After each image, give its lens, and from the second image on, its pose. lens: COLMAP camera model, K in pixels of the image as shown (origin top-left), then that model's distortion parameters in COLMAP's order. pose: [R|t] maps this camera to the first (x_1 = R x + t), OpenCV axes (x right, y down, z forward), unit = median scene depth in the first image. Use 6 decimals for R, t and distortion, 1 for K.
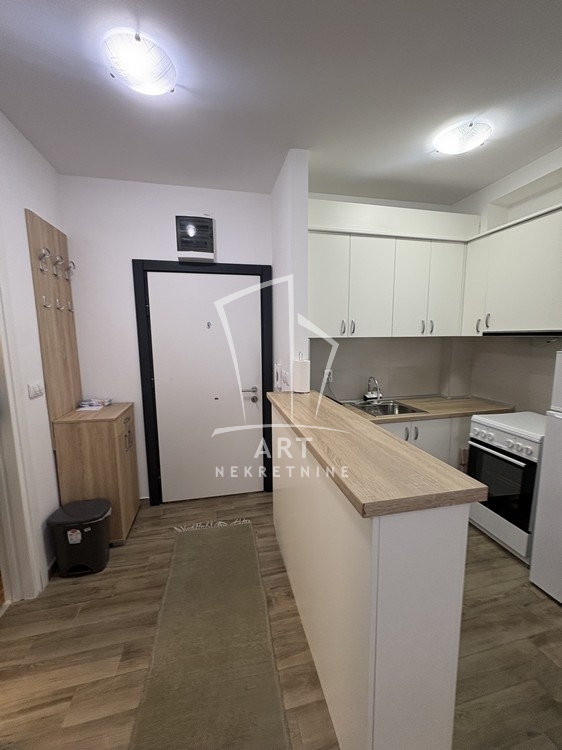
lens RADIAL K [[297.6, 0, 281.0], [0, 297.6, 375.0], [0, 0, 1]] dist [0.000025, 0.000162]
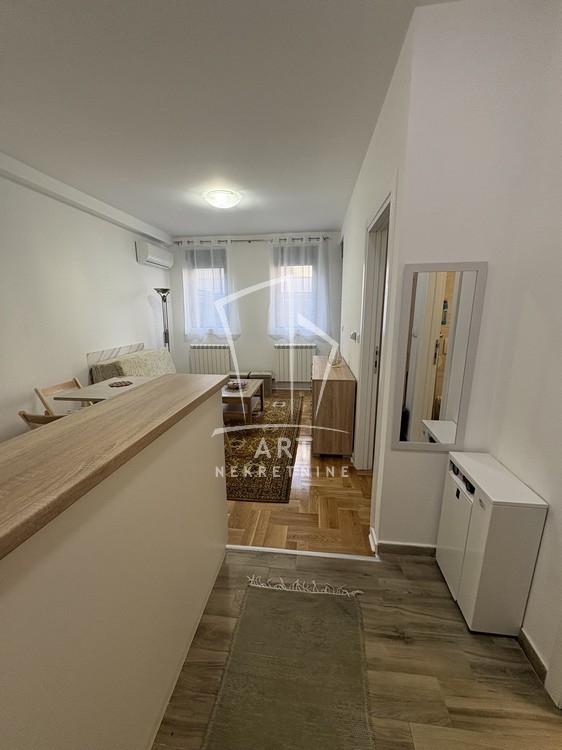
lens RADIAL K [[297.6, 0, 281.0], [0, 297.6, 375.0], [0, 0, 1]] dist [0.000025, 0.000162]
pose [[-0.942499, -0.054758, 0.329691, -0.249722], [0.060365, 0.942369, 0.329085, -0.085537], [-0.328711, 0.330065, -0.884876, 0.851400]]
